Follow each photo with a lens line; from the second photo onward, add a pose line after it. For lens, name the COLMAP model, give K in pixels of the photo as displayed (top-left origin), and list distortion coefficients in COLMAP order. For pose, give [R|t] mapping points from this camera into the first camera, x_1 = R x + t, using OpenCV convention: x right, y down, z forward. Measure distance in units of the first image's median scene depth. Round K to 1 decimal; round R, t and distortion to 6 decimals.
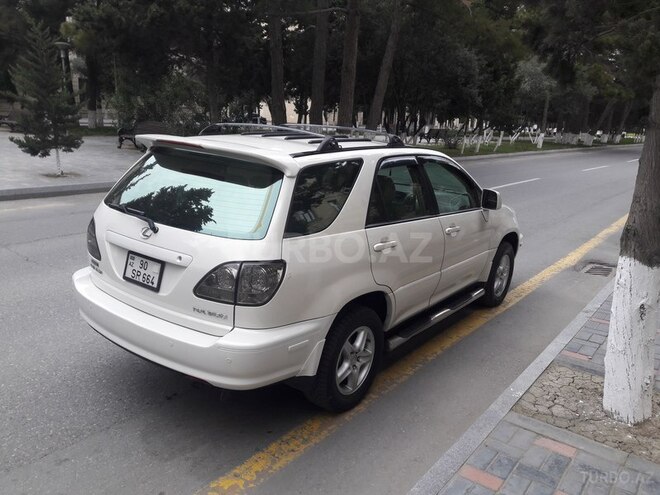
lens RADIAL K [[535.2, 0, 331.4], [0, 535.2, 242.6], [0, 0, 1]] dist [0.028424, -0.038865]
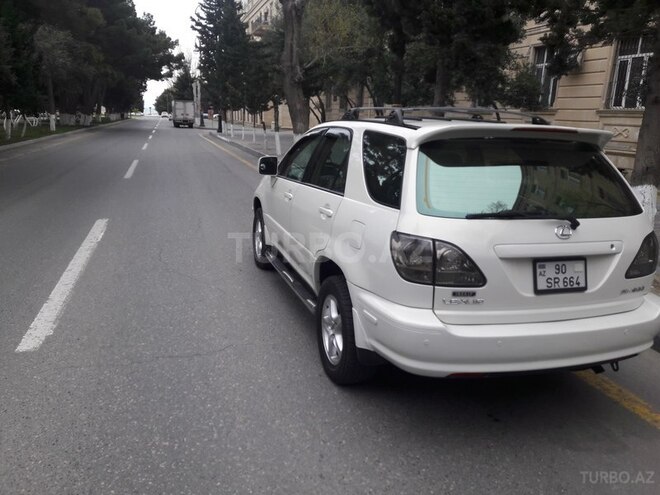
lens RADIAL K [[535.2, 0, 324.6], [0, 535.2, 246.9], [0, 0, 1]] dist [0.028424, -0.038865]
pose [[0.597661, -0.223157, 0.770066, -1.261086], [0.190057, 0.972540, 0.134326, -0.187368], [-0.778896, 0.066075, 0.623662, 0.748333]]
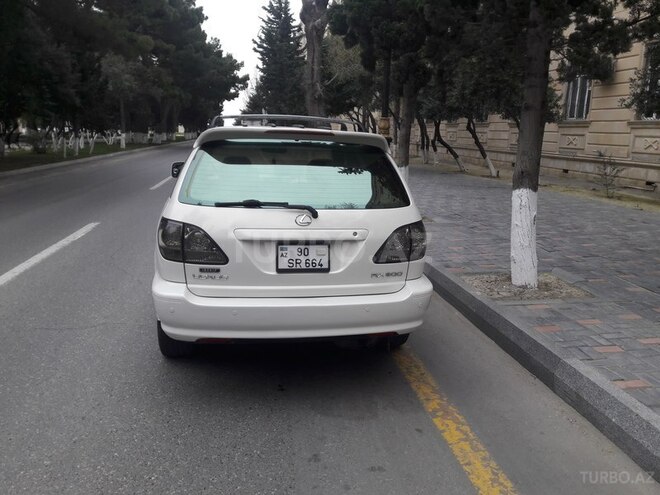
lens RADIAL K [[535.2, 0, 325.8], [0, 535.2, 248.4], [0, 0, 1]] dist [0.028424, -0.038865]
pose [[0.700026, -0.189749, 0.688447, -1.016559], [0.185031, 0.979324, 0.081778, -0.039309], [-0.689730, 0.070137, 0.720662, 0.240158]]
